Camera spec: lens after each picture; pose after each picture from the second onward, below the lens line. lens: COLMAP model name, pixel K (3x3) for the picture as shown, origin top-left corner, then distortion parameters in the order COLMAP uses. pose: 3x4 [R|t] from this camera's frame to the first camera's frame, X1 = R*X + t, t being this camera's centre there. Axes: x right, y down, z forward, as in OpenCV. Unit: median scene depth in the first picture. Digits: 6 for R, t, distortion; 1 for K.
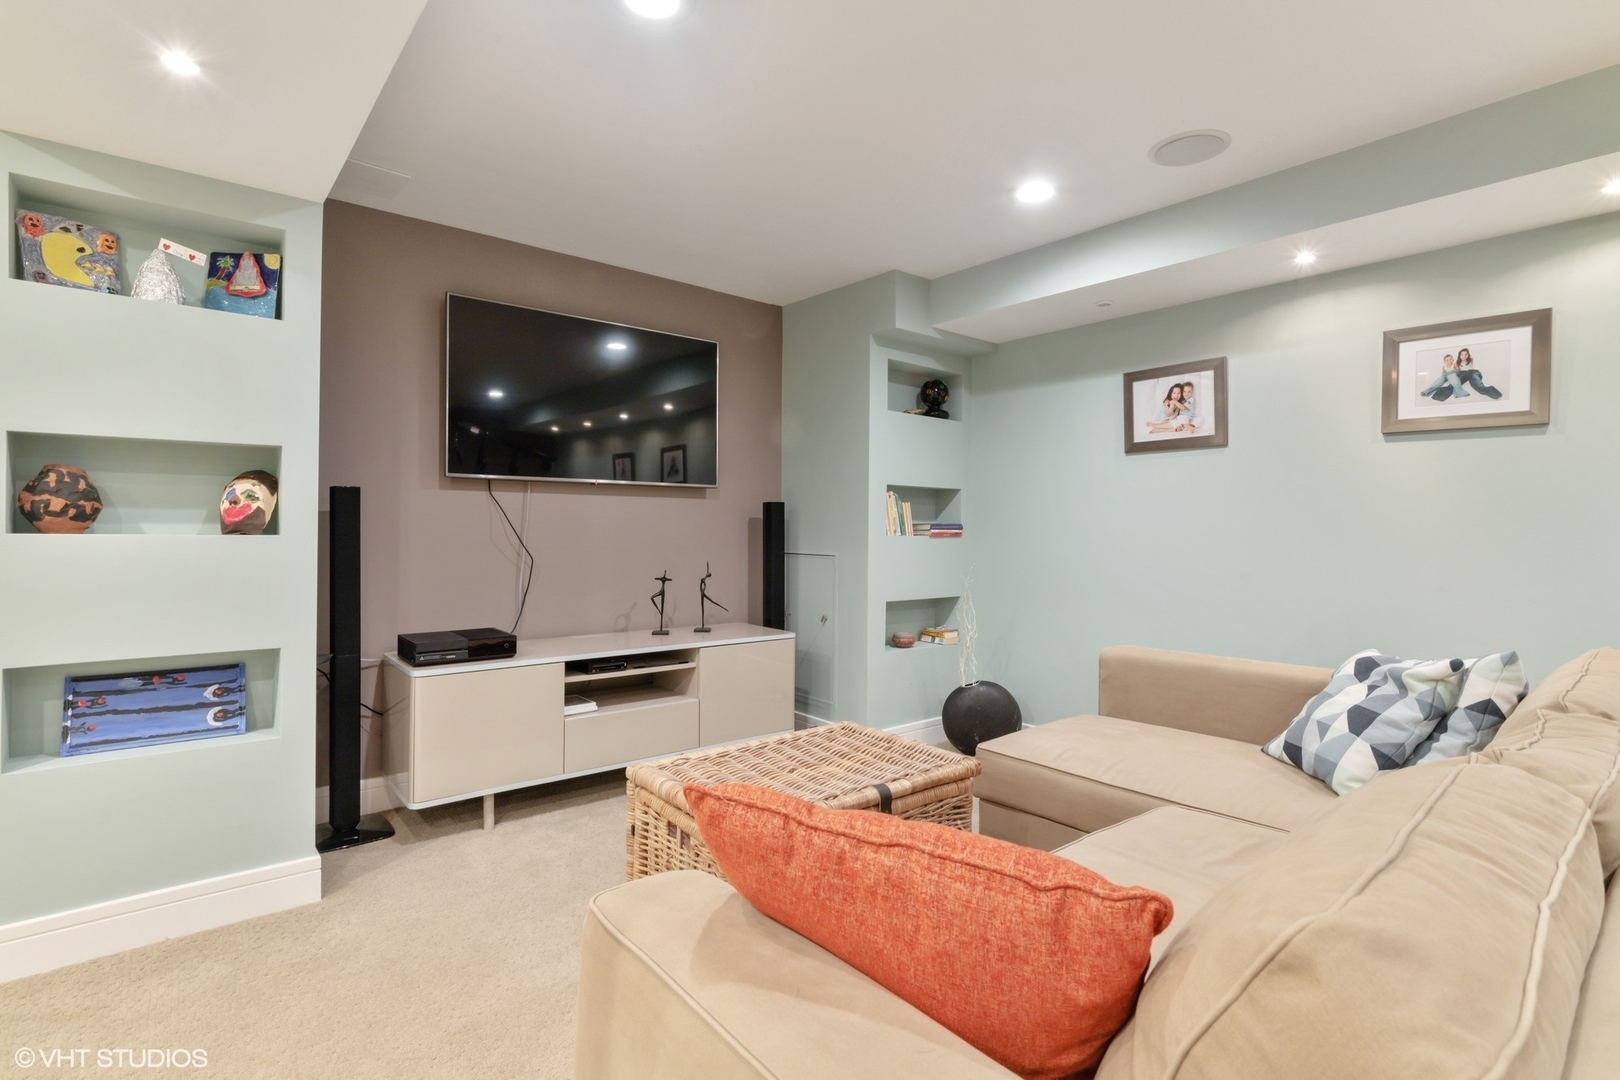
lens RADIAL K [[771.5, 0, 810.3], [0, 771.5, 530.5], [0, 0, 1]] dist [0.000467, 0.000016]
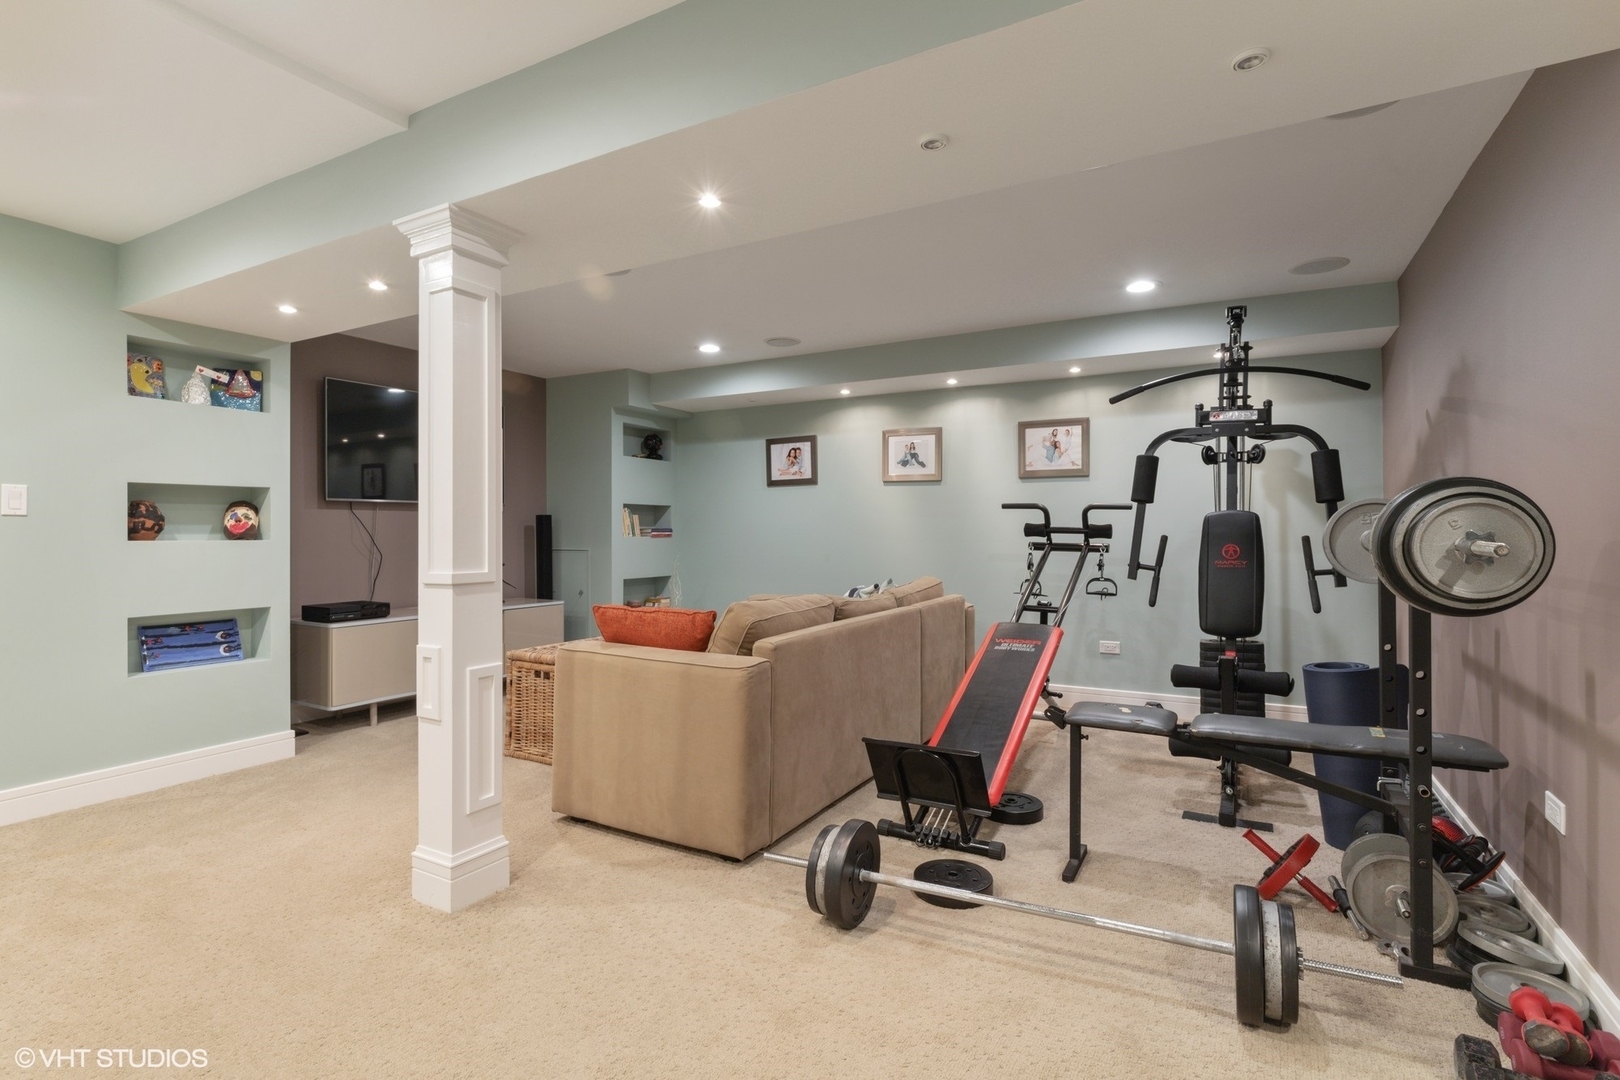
lens RADIAL K [[771.5, 0, 810.3], [0, 771.5, 530.5], [0, 0, 1]] dist [0.000467, 0.000016]
pose [[0.932319, -0.010143, 0.361494, -0.154713], [0.010983, 0.999940, -0.000269, -0.001381], [-0.361469, 0.004221, 0.932374, -0.806258]]
